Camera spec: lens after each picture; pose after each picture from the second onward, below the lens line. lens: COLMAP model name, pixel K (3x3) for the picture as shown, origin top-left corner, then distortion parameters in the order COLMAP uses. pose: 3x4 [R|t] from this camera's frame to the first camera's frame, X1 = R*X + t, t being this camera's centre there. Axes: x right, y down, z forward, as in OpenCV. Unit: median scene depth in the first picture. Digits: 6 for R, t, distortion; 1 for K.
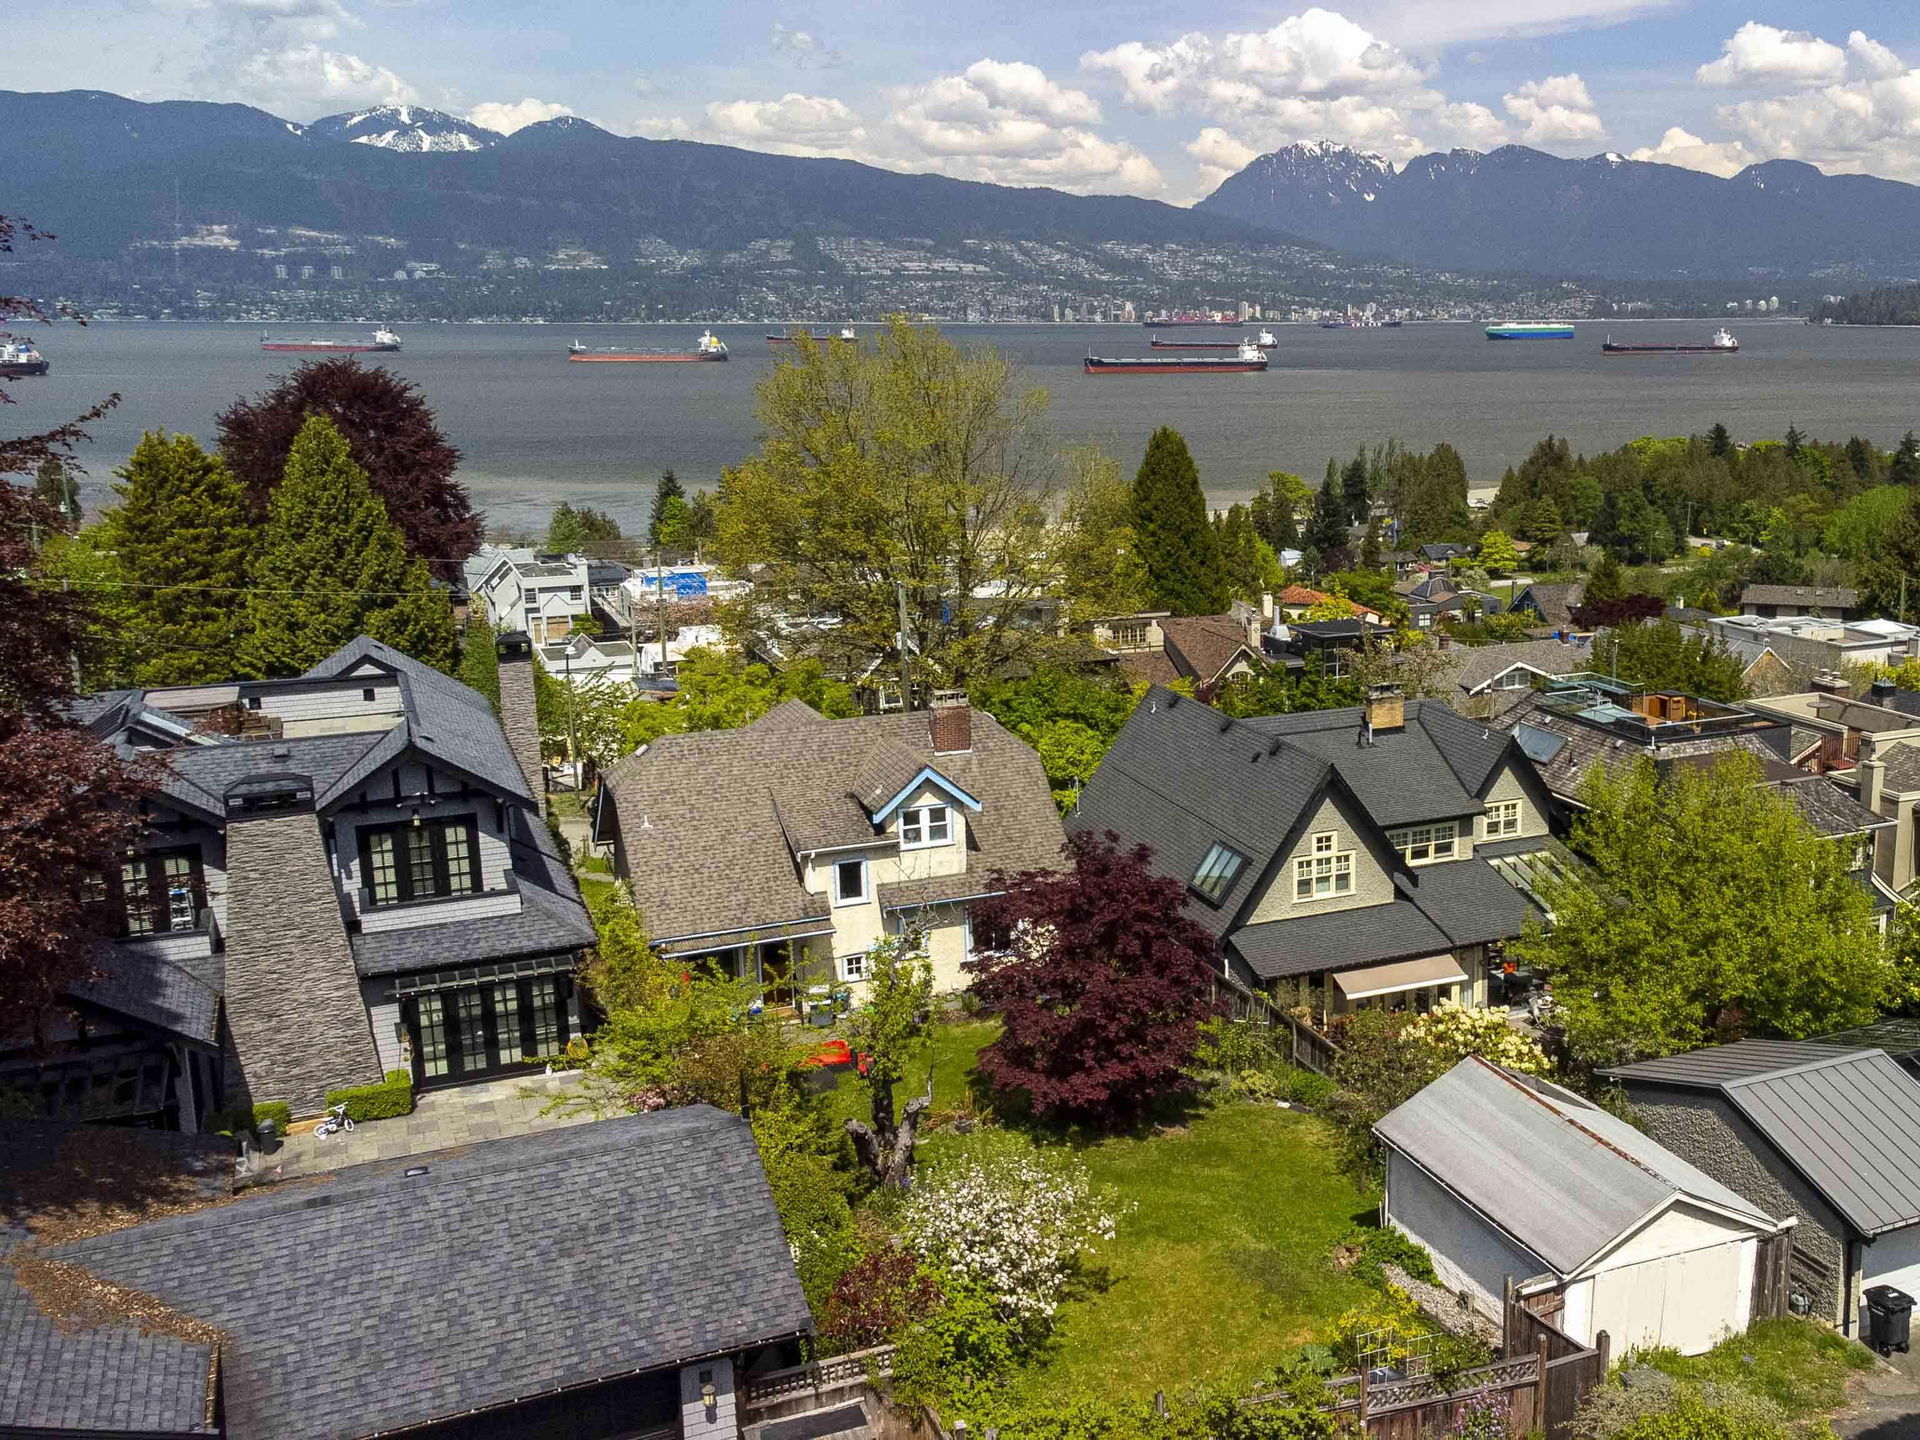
lens RADIAL K [[1909.2, 0, 1274.9], [0, 1909.2, 722.3], [0, 0, 1]] dist [0.020278, 0.066609]
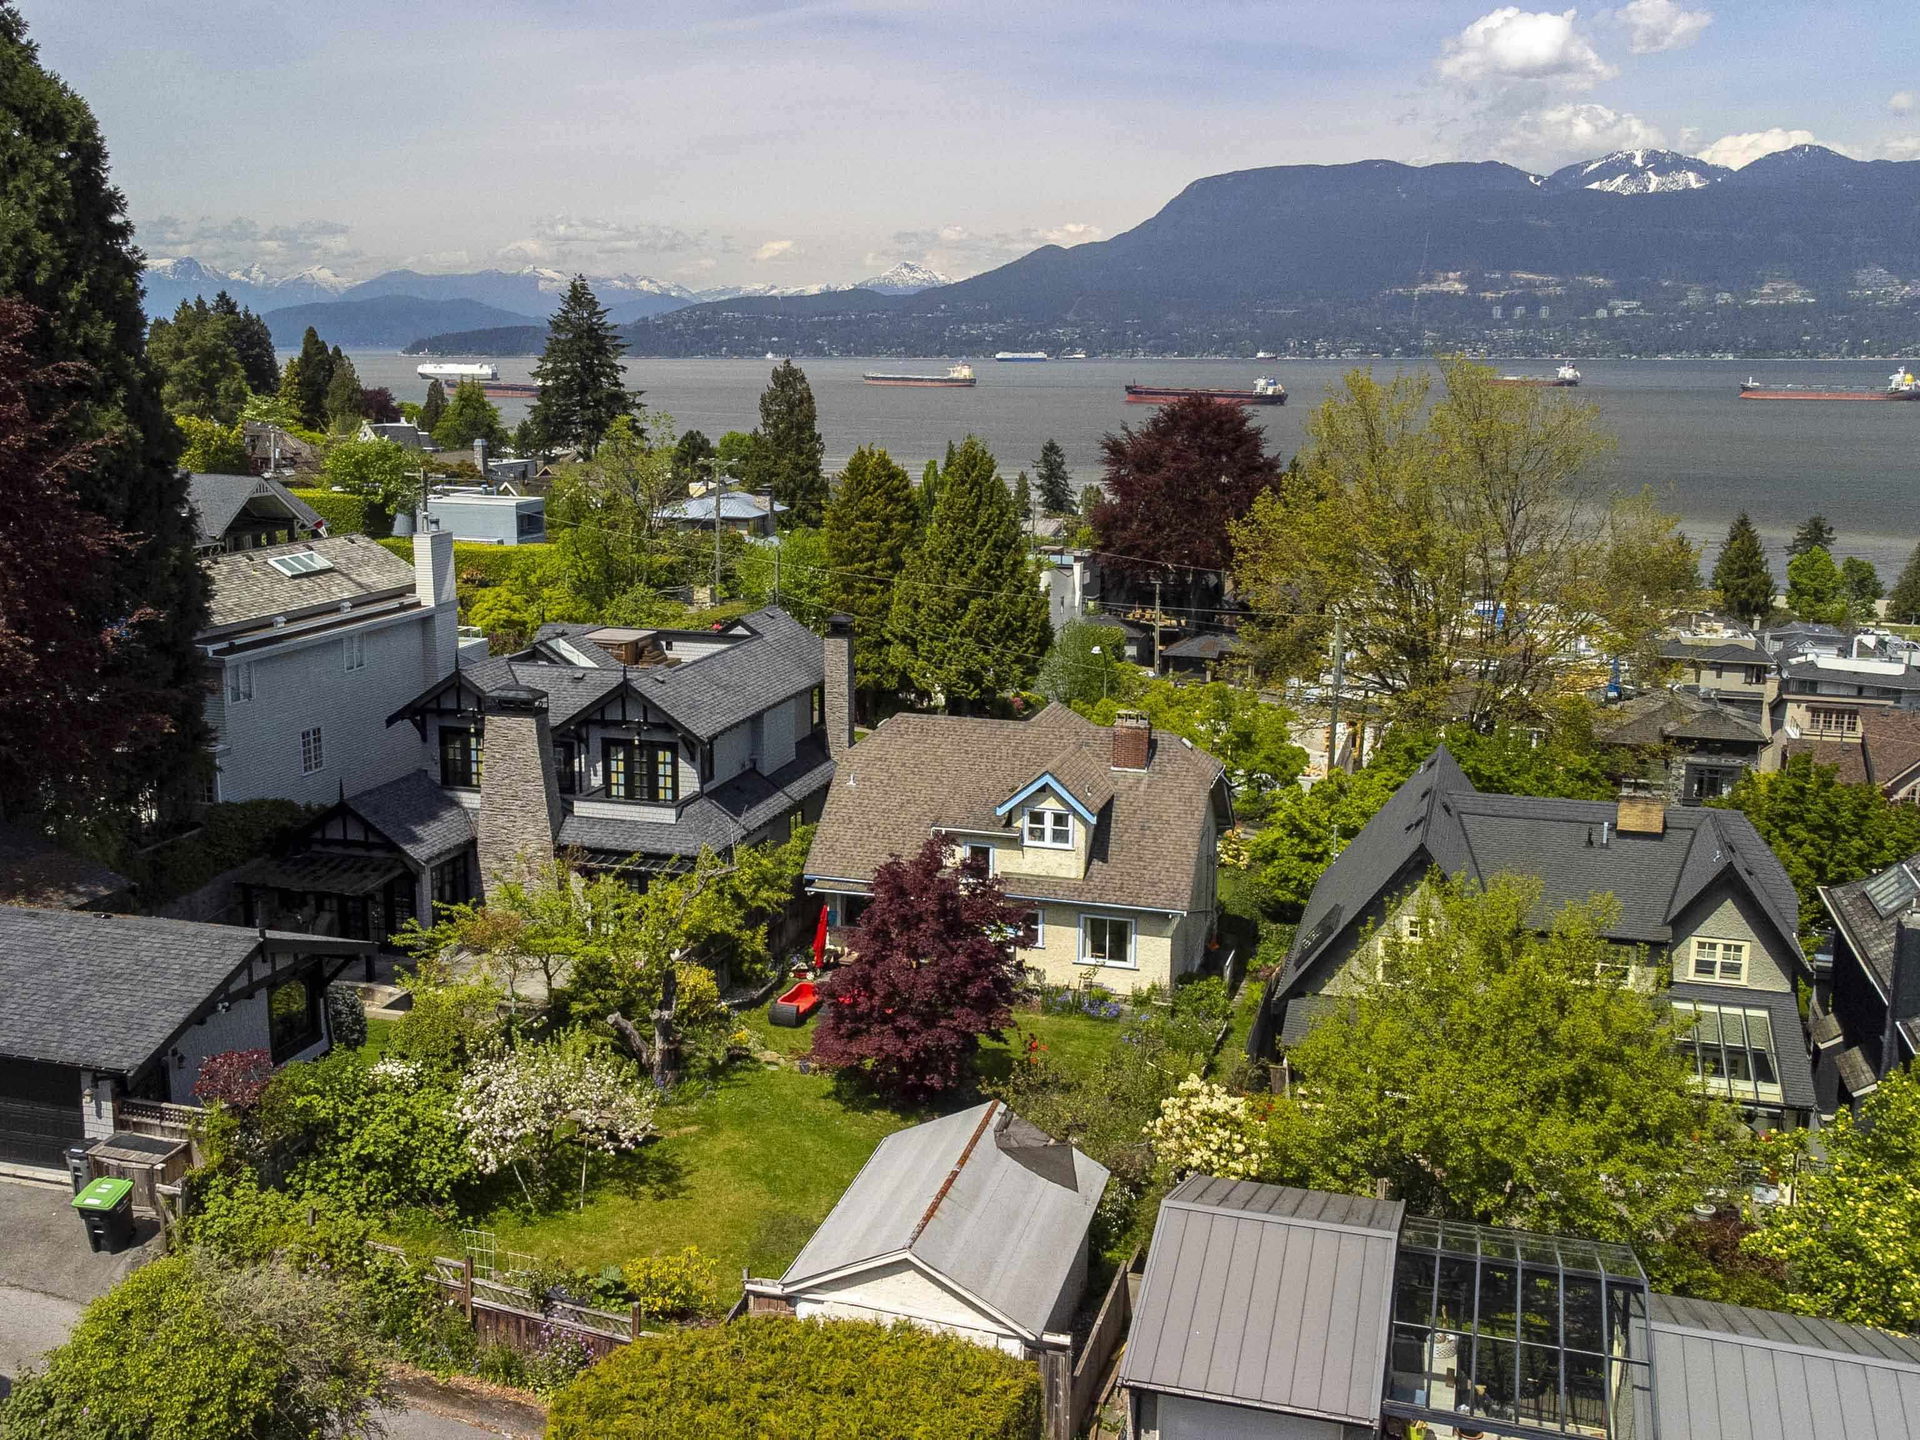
lens RADIAL K [[1904.7, 0, 878.4], [0, 1904.7, 717.0], [0, 0, 1]] dist [0.046343, -0.007657]
pose [[0.716381, 0.140214, -0.683475, 0.454077], [-0.154256, 0.987187, 0.040837, -0.035118], [0.680443, 0.076175, 0.728831, 0.136392]]
